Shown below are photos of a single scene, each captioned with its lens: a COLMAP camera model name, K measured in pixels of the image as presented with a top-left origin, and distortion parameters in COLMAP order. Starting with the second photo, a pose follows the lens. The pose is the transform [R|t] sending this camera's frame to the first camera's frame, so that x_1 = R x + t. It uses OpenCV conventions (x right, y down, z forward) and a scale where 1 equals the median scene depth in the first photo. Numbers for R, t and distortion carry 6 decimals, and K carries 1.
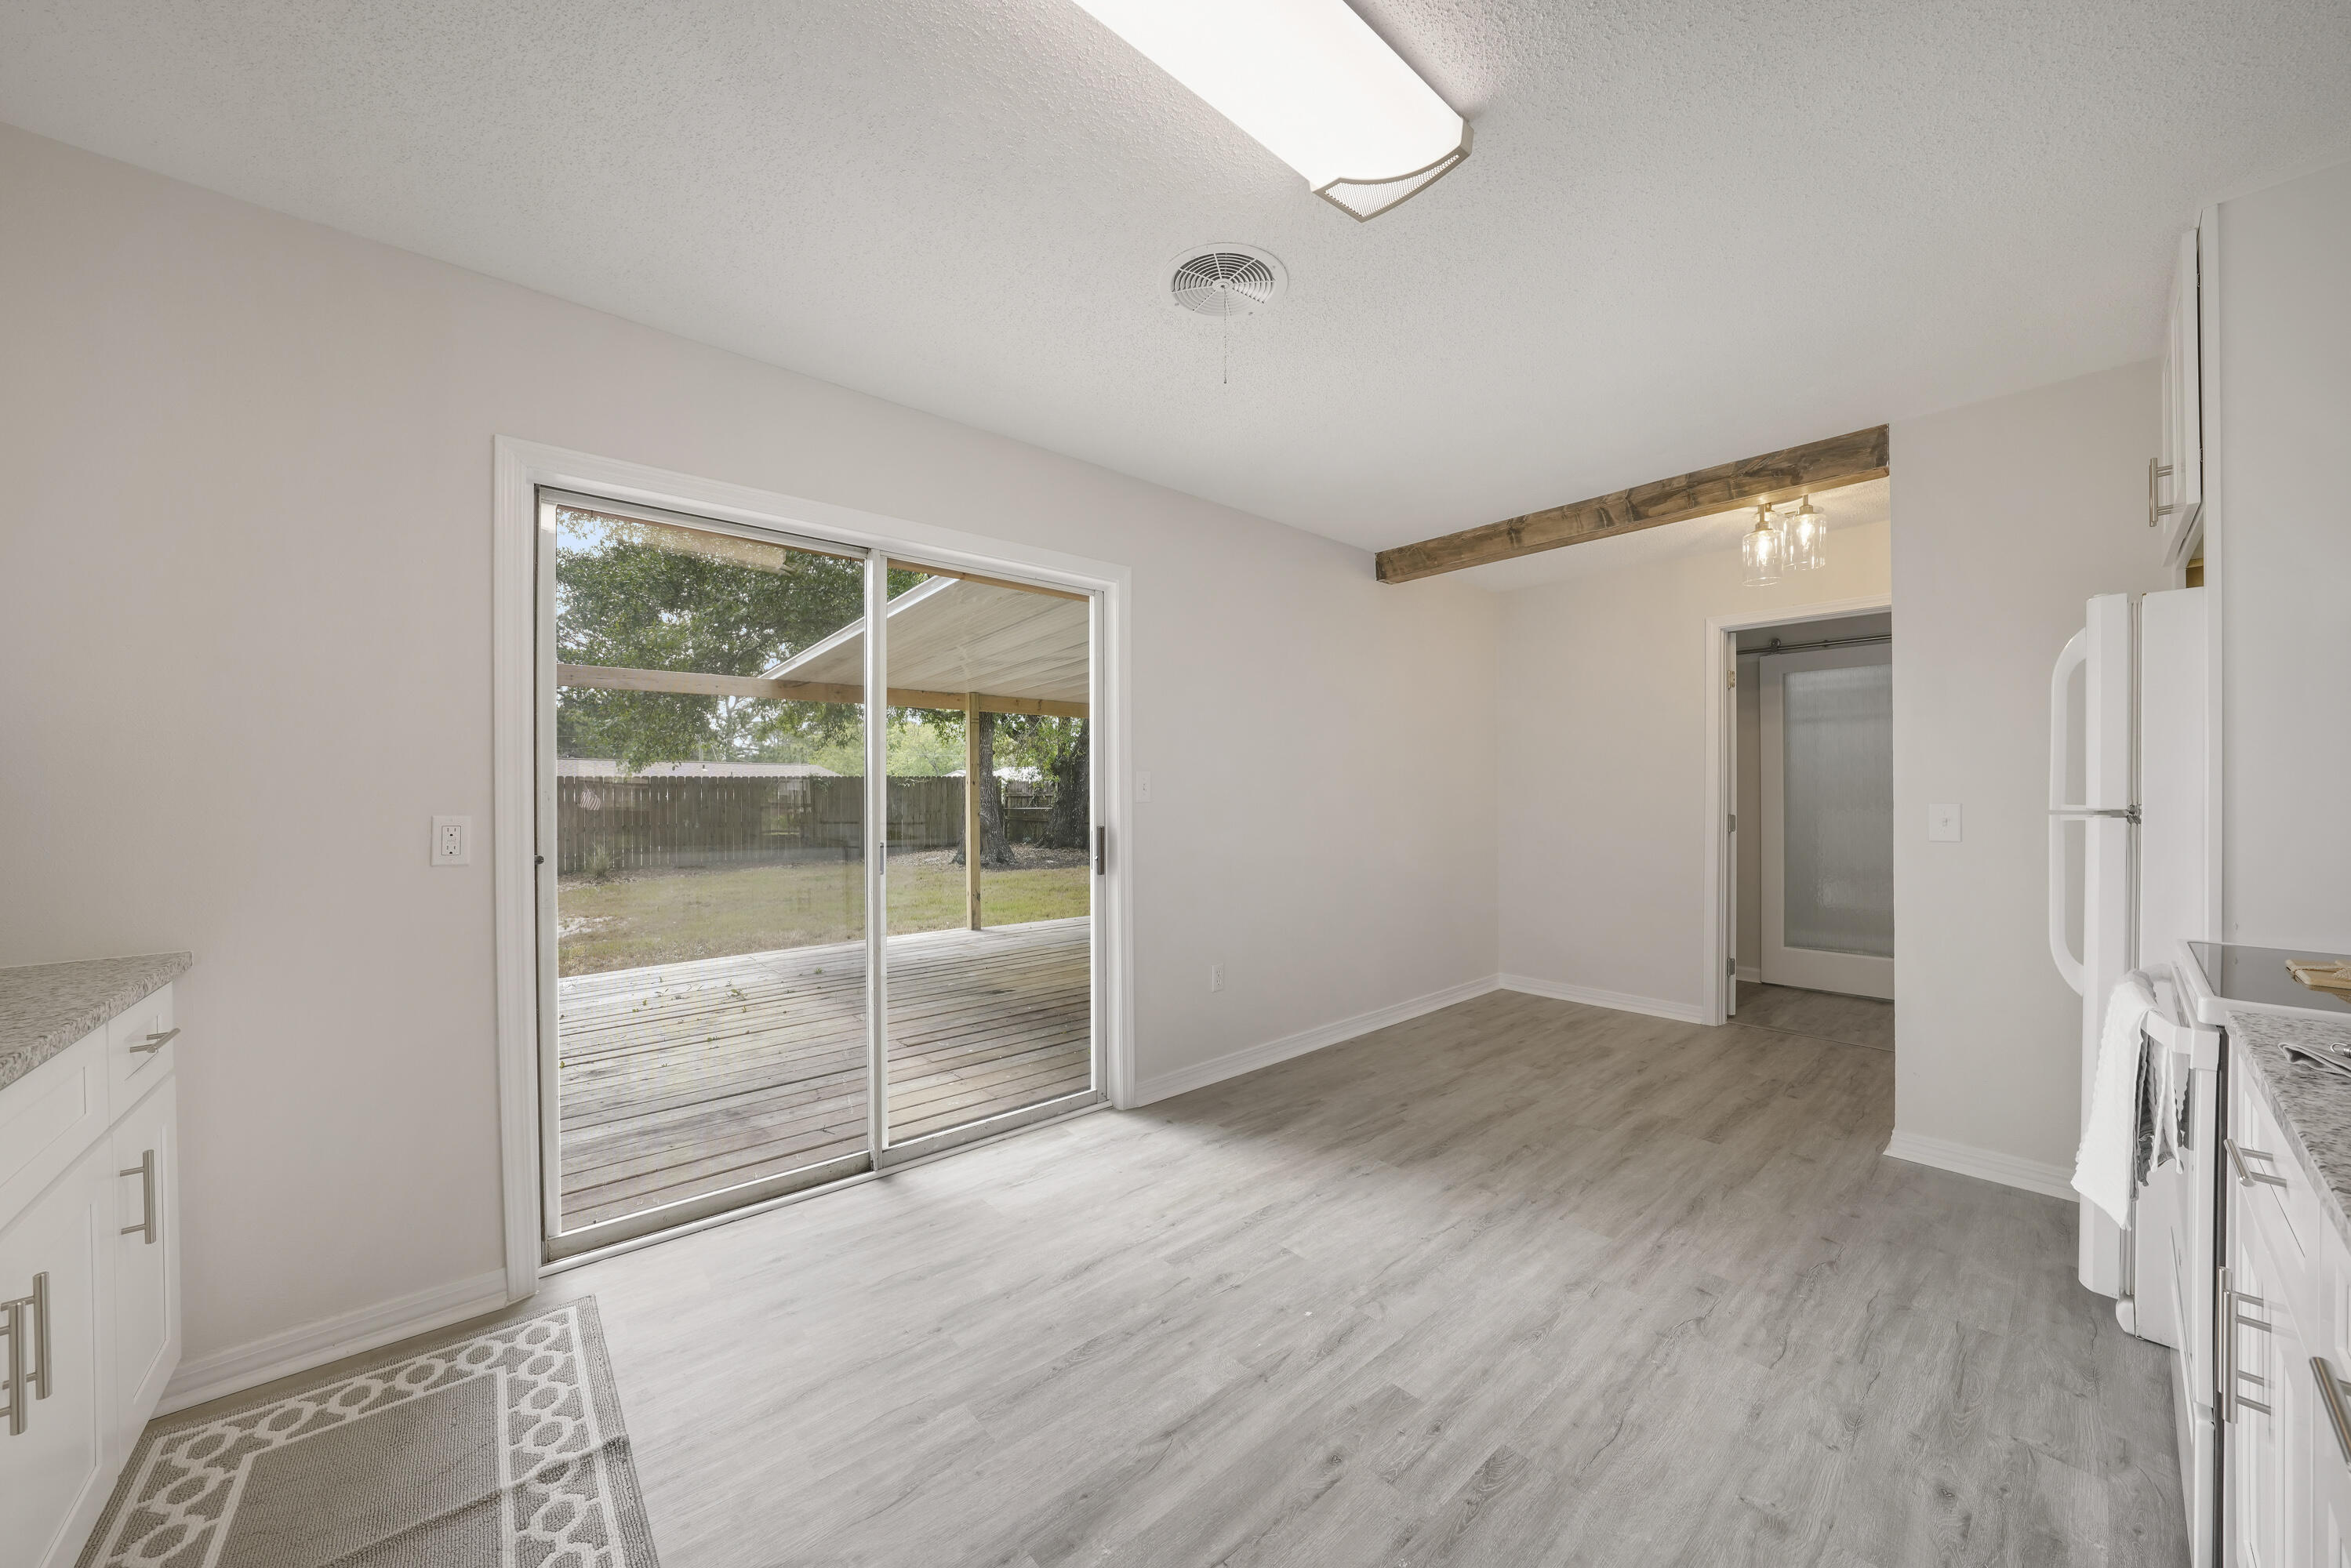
lens RADIAL K [[847.7, 0, 1218.8], [0, 847.7, 772.3], [0, 0, 1]] dist [-0.022065, 0.003828]
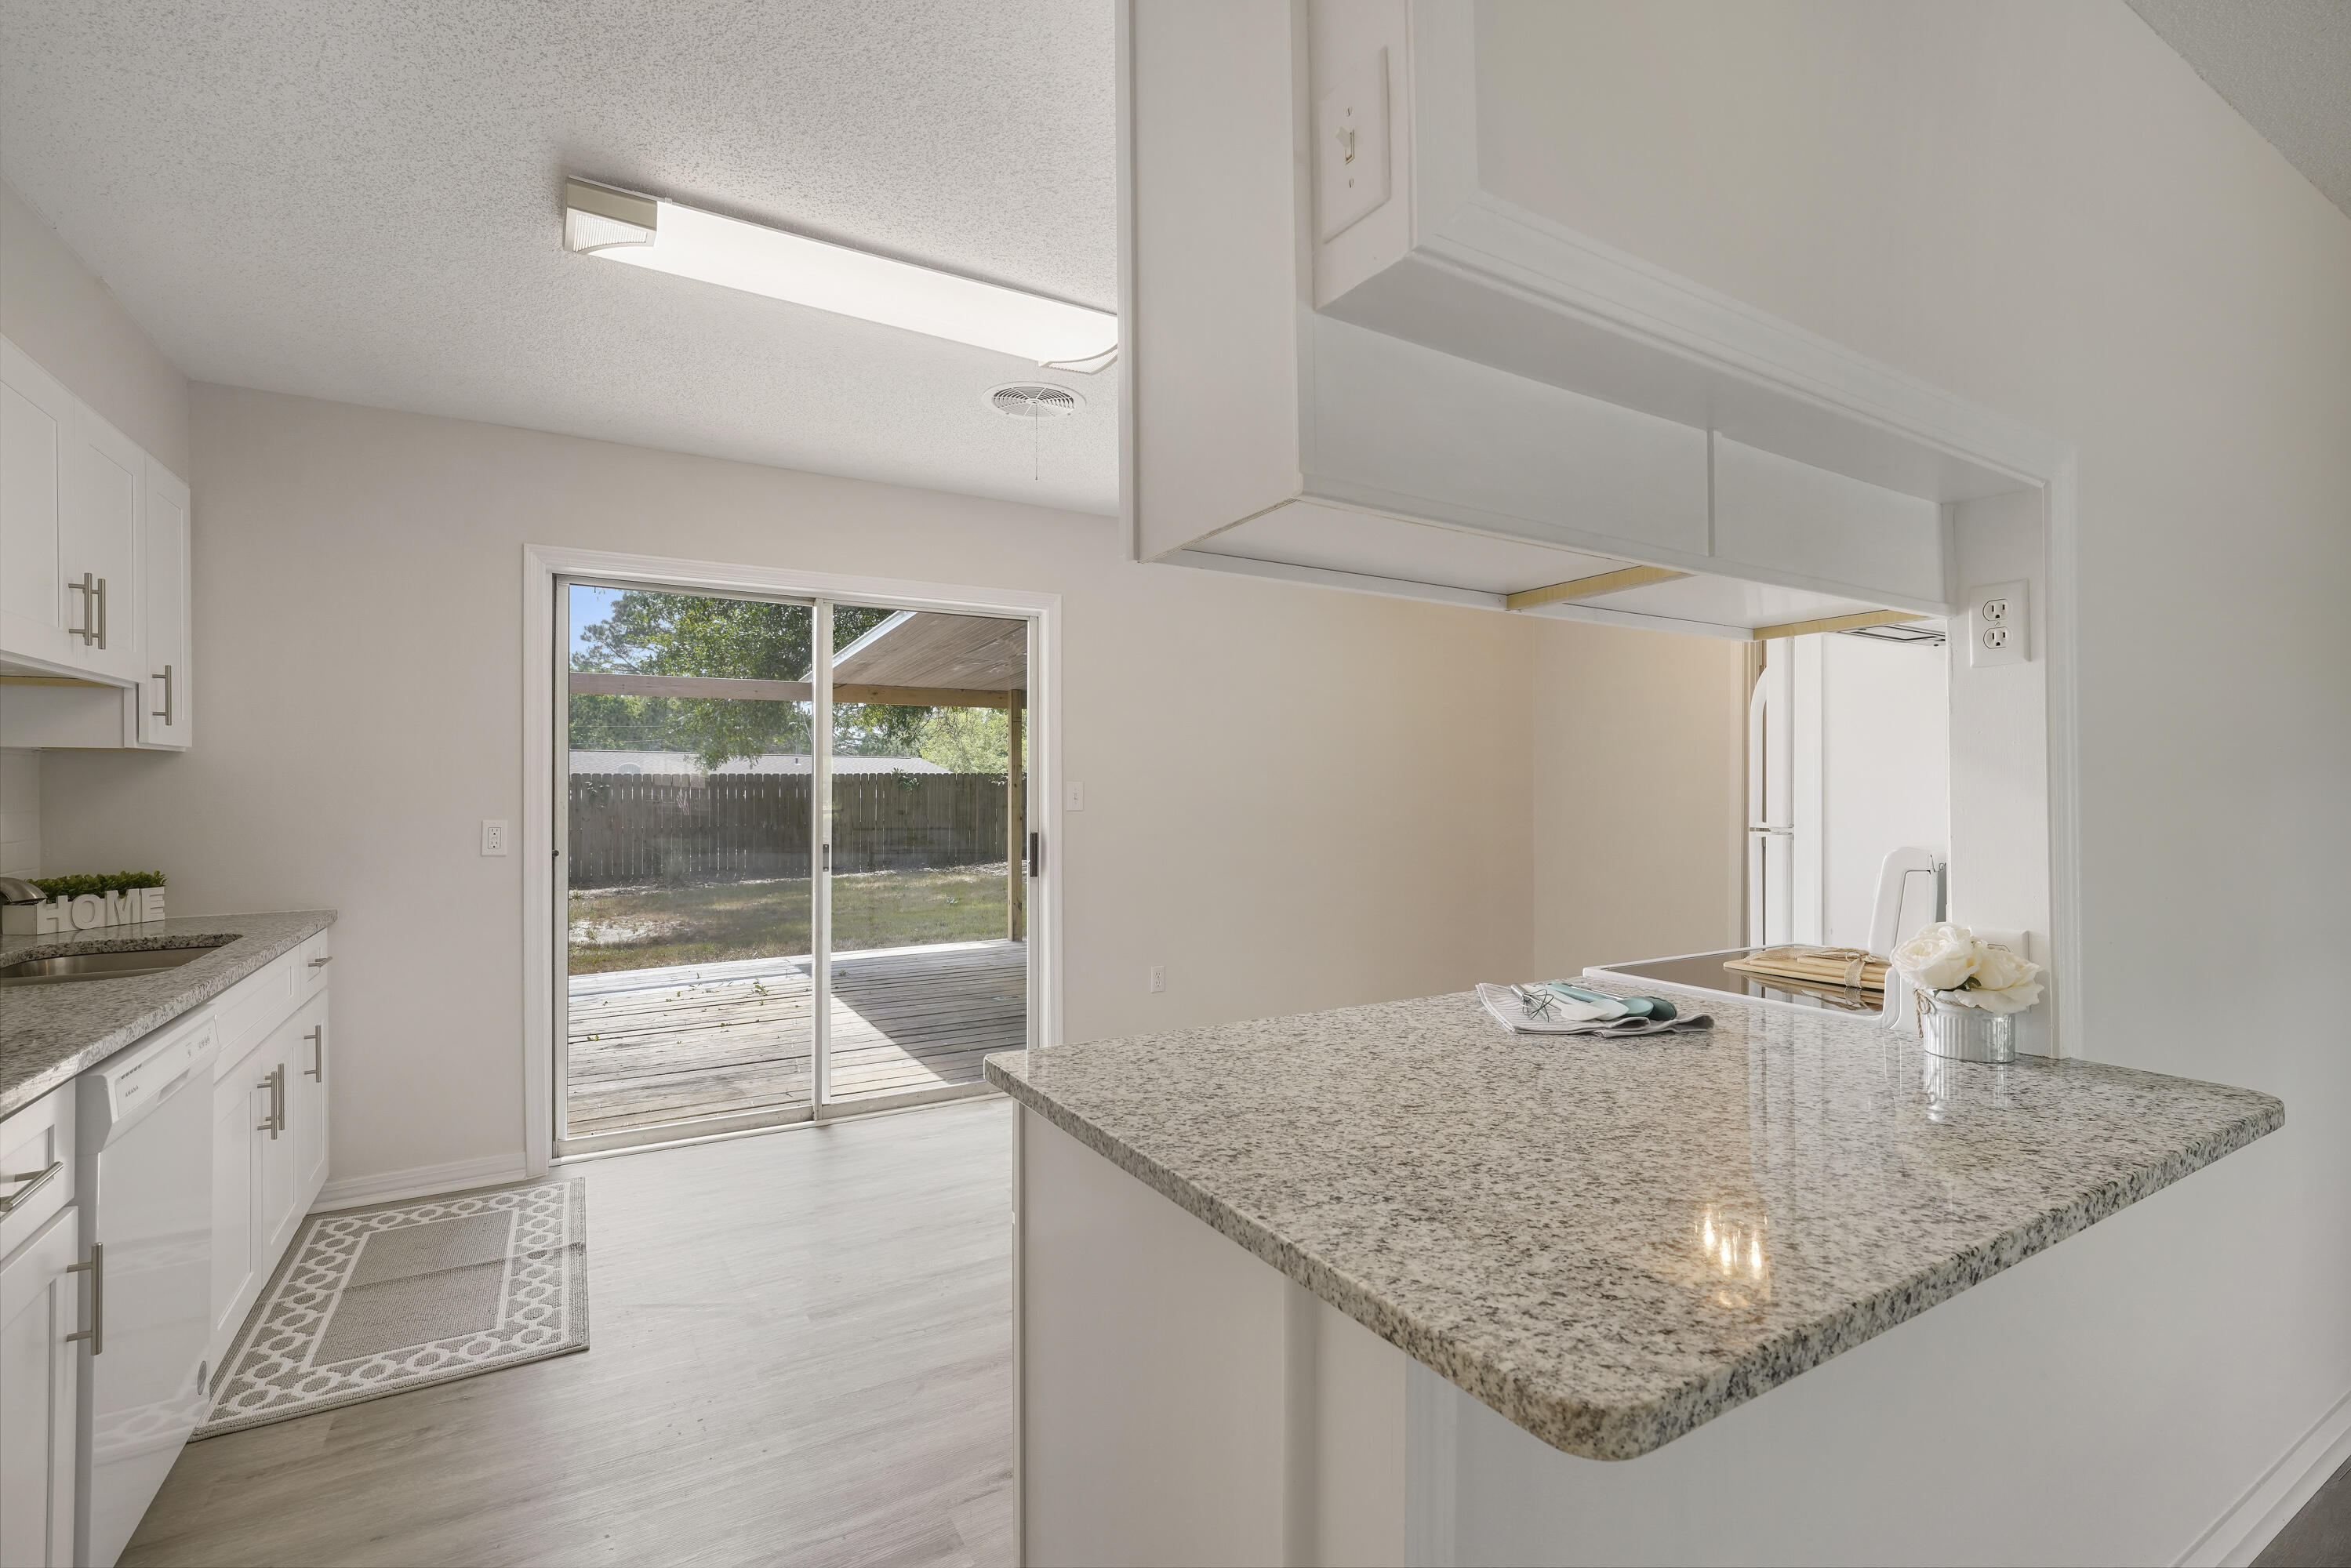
lens RADIAL K [[1098.5, 0, 1228.0], [0, 1098.5, 753.4], [0, 0, 1]] dist [0.014790, -0.000031]
pose [[0.981899, -0.004550, -0.189351, 0.506411], [0.003126, 0.999965, -0.007817, -0.035600], [0.189380, 0.007083, 0.981878, -0.466722]]
